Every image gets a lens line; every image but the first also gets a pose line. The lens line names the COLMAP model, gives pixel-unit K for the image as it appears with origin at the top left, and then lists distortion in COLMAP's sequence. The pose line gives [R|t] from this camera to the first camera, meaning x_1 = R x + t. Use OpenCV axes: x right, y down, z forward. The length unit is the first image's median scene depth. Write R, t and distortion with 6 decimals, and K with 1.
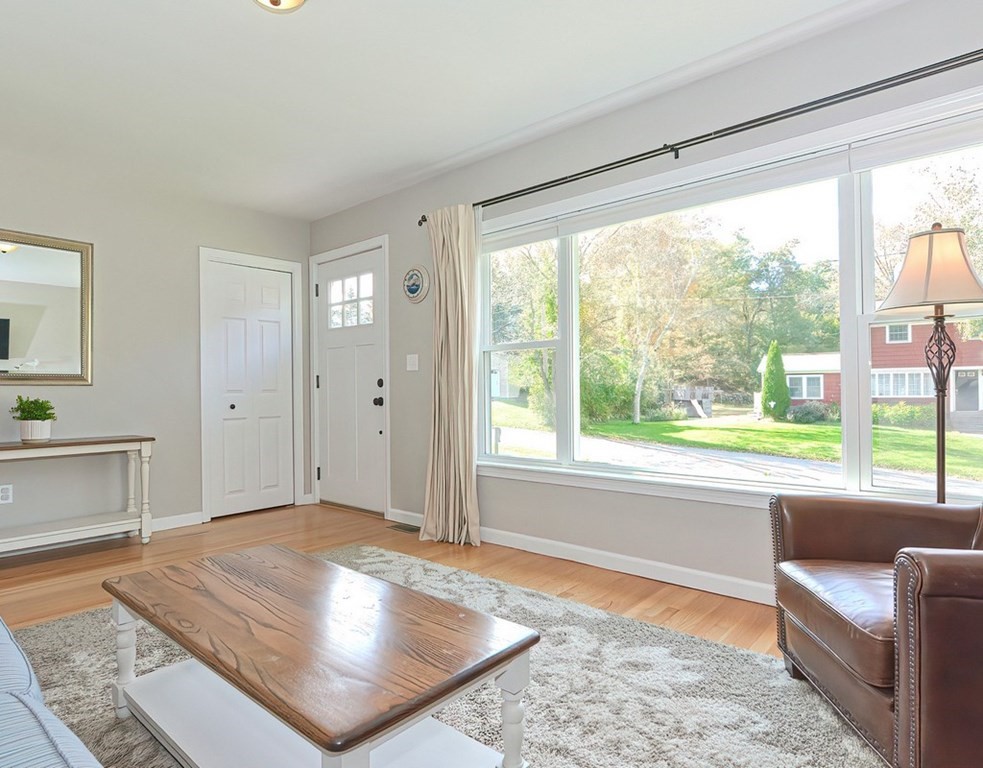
lens RADIAL K [[578.5, 0, 493.6], [0, 578.5, 373.2], [0, 0, 1]] dist [0.040886, 0.000020]
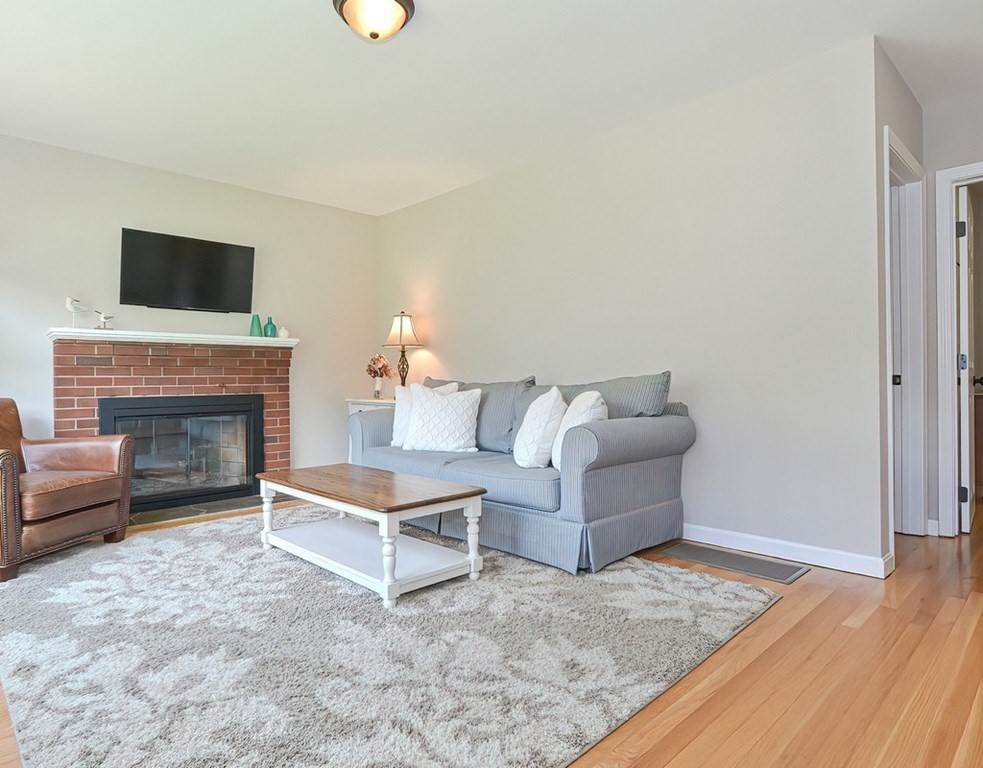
lens RADIAL K [[572.0, 0, 492.1], [0, 572.0, 375.6], [0, 0, 1]] dist [-0.008620, -0.000372]
pose [[-0.997366, 0.016725, 0.070575, -0.407504], [0.013990, 0.999138, -0.039071, 0.057642], [-0.071168, -0.037981, -0.996741, 1.277502]]
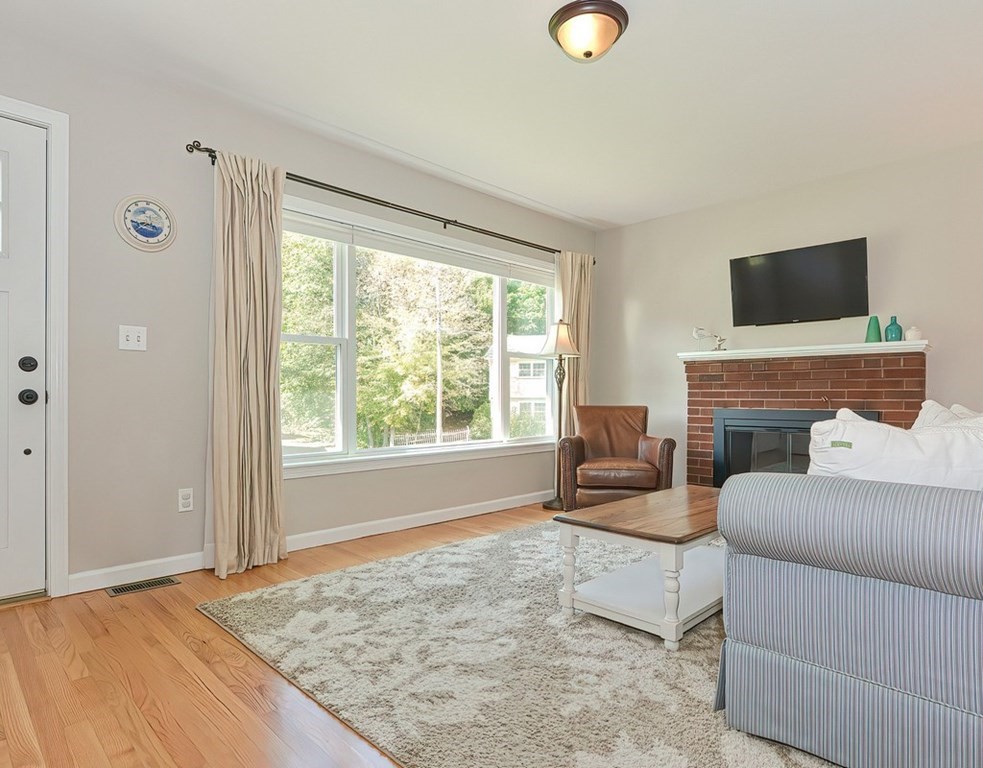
lens RADIAL K [[581.3, 0, 473.8], [0, 581.3, 387.0], [0, 0, 1]] dist [-0.003868, -0.000289]
pose [[0.073685, 0.023294, 0.997009, -0.945348], [-0.036142, 0.999133, -0.020672, 0.045241], [-0.996626, -0.034510, 0.074463, 0.684296]]
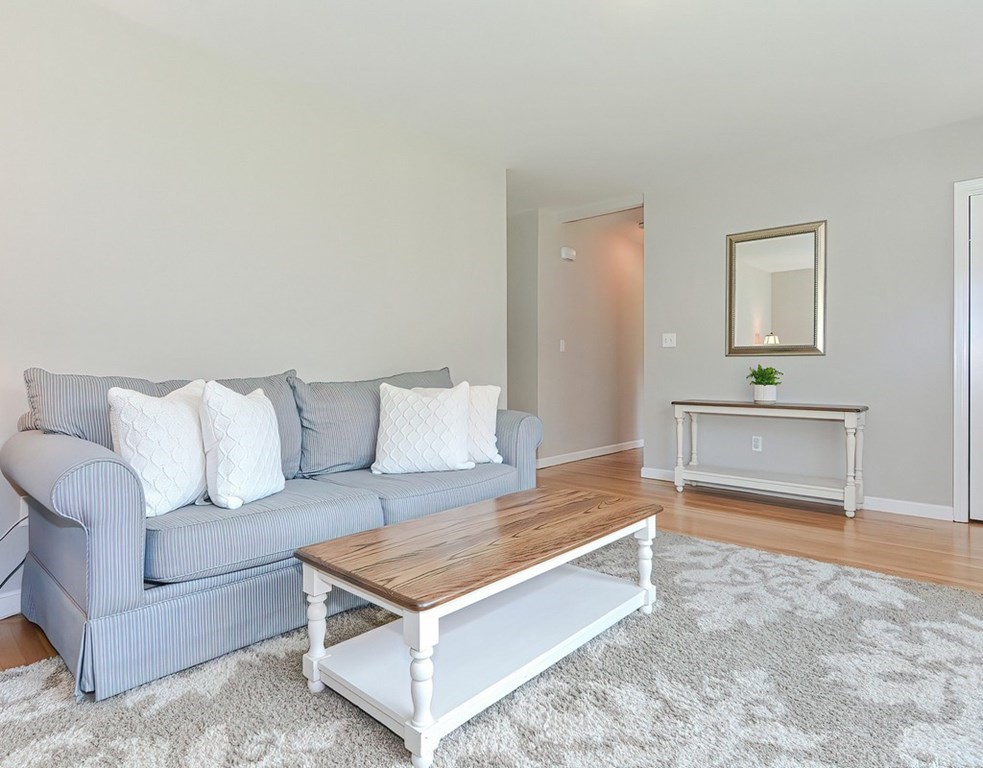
lens RADIAL K [[578.5, 0, 493.6], [0, 578.5, 373.2], [0, 0, 1]] dist [0.040886, 0.000020]
pose [[0.003641, 0.014063, -0.999894, 0.402988], [0.033352, 0.999343, 0.014177, 0.020555], [0.999437, -0.033400, 0.003169, 0.452446]]
